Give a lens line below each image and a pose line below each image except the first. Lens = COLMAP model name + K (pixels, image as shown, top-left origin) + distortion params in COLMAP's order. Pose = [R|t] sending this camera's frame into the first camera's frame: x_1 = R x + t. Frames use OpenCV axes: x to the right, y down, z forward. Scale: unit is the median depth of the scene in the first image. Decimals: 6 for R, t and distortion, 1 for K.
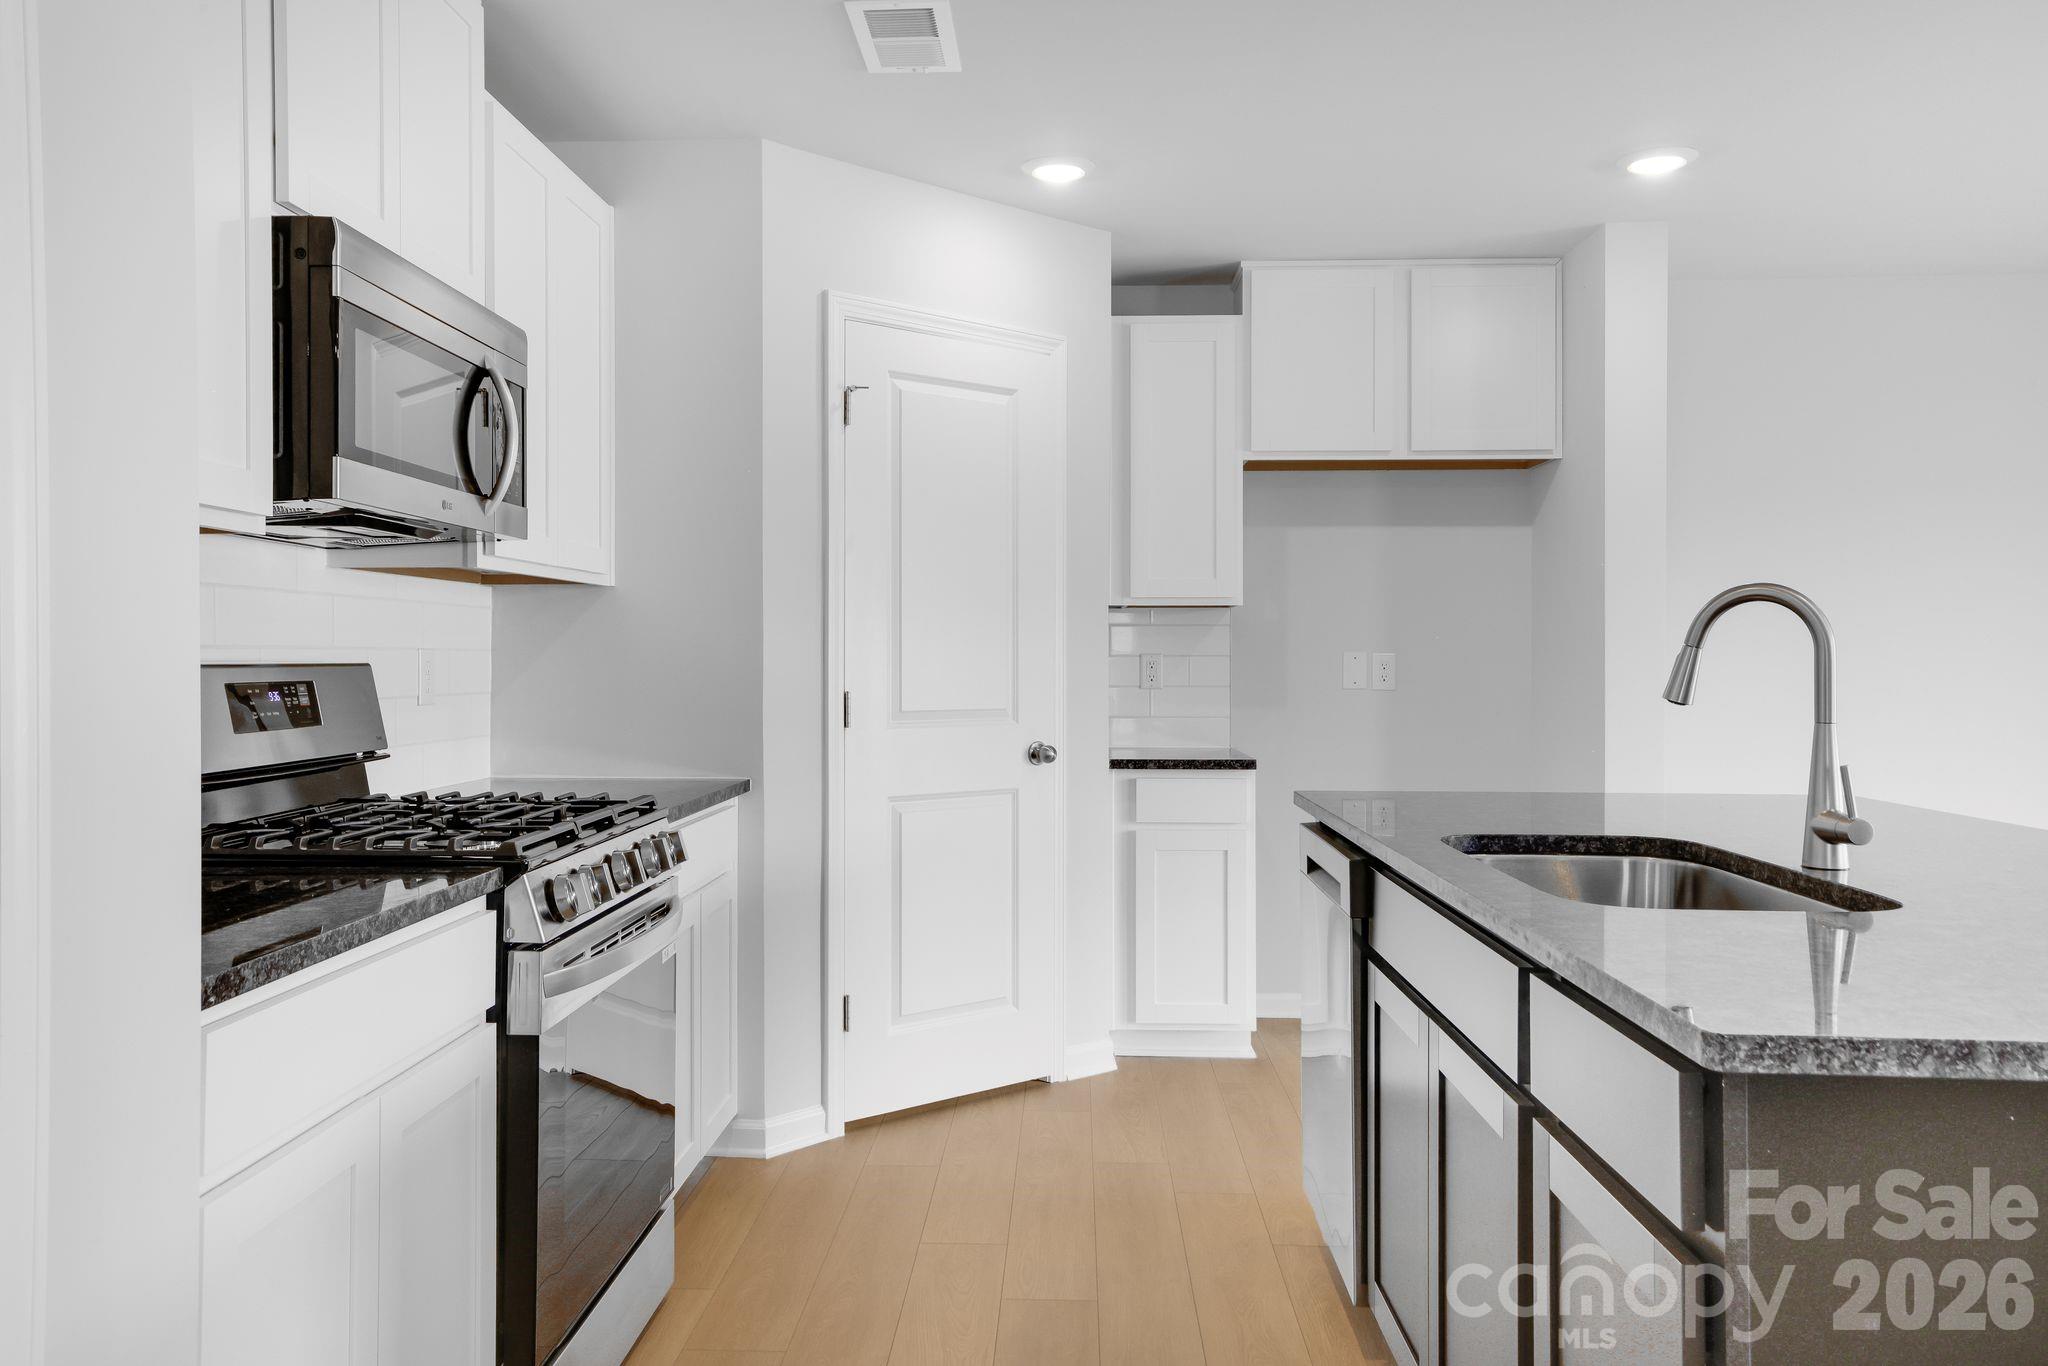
lens RADIAL K [[1552.8, 0, 999.0], [0, 1552.8, 641.4], [0, 0, 1]] dist [0.027223, 0.010188]
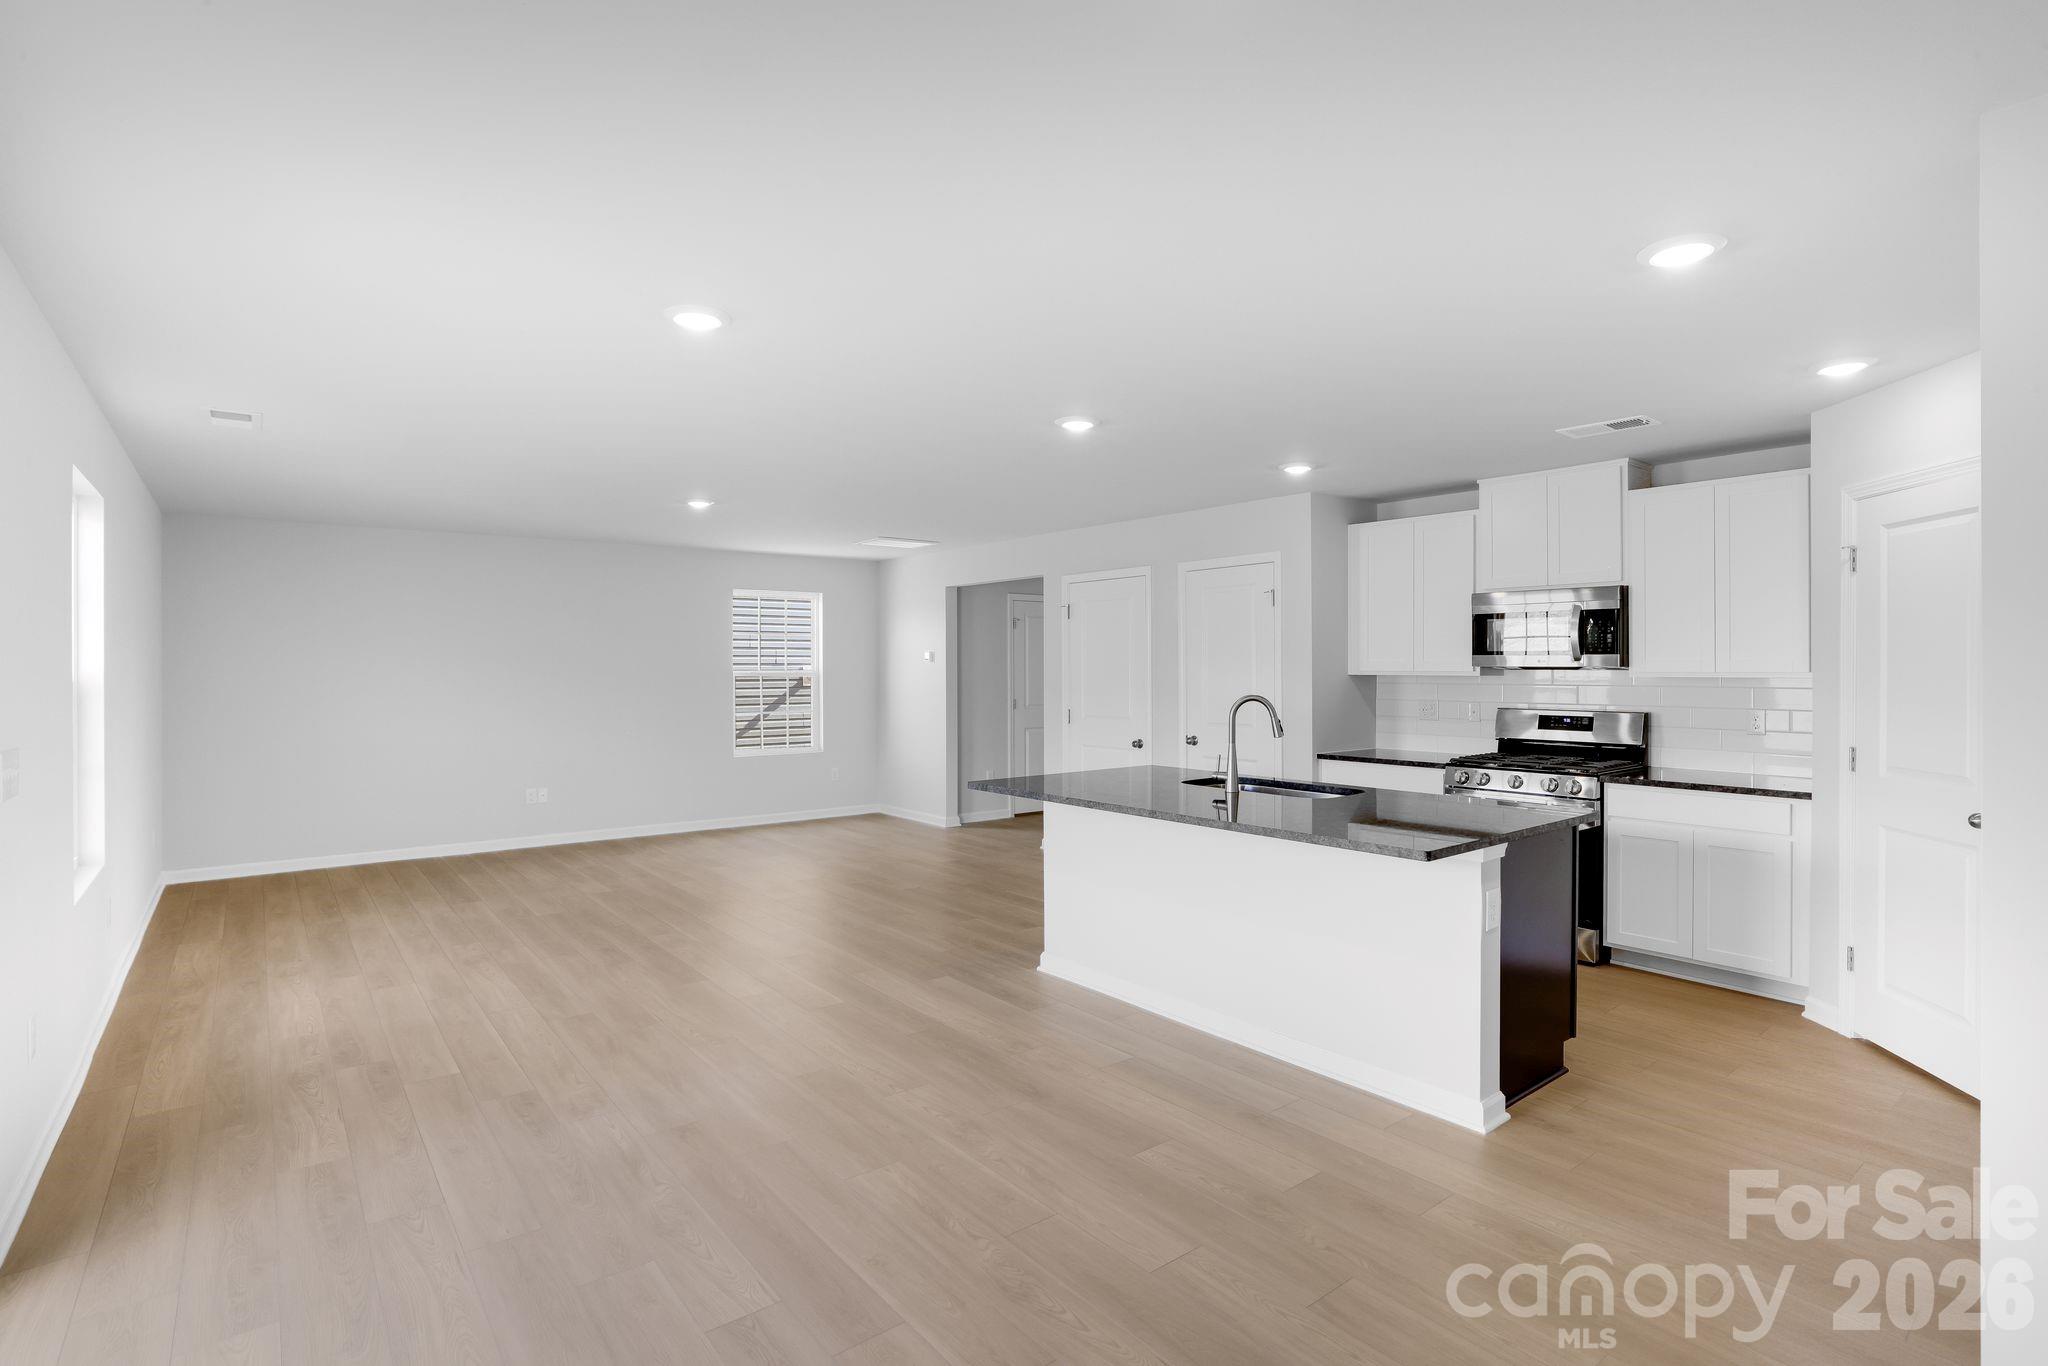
lens RADIAL K [[990.4, 0, 1011.2], [0, 990.4, 666.1], [0, 0, 1]] dist [-0.040384, 0.003600]
pose [[-0.758765, 0.000677, -0.651364, 1.040547], [0.008187, 0.999930, -0.008498, -0.041830], [0.651313, -0.011781, -0.758718, 1.076182]]
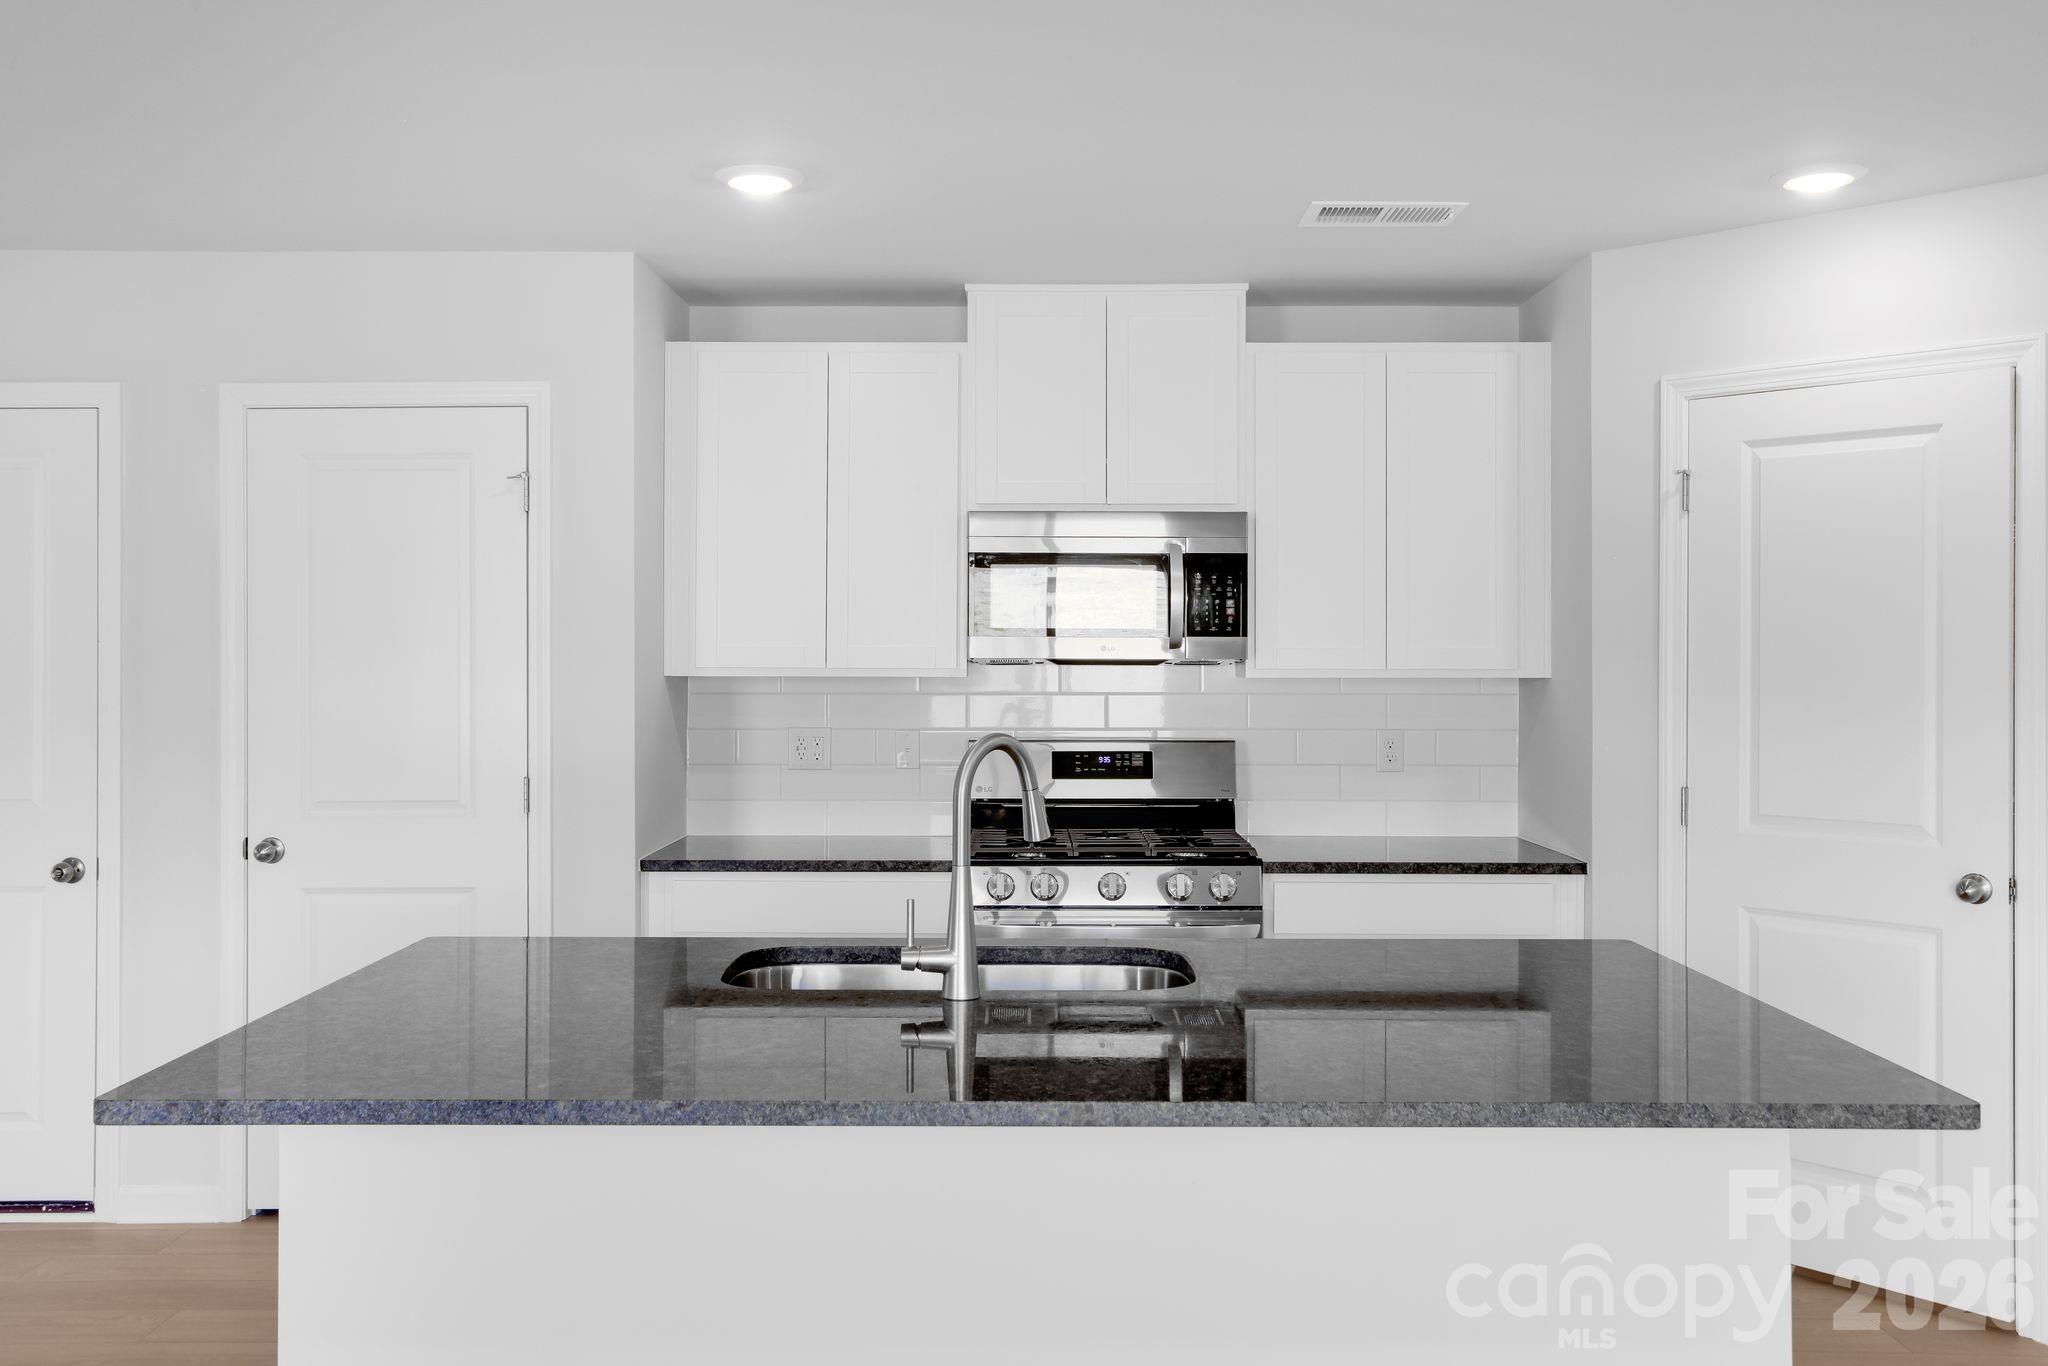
lens RADIAL K [[1775.2, 0, 1022.1], [0, 1775.2, 648.3], [0, 0, 1]] dist [0.007367, 0.028458]
pose [[0.040481, -0.004349, -0.999171, 0.900563], [0.009510, 0.999947, -0.003967, -0.048902], [0.999135, -0.009341, 0.040521, 0.499707]]
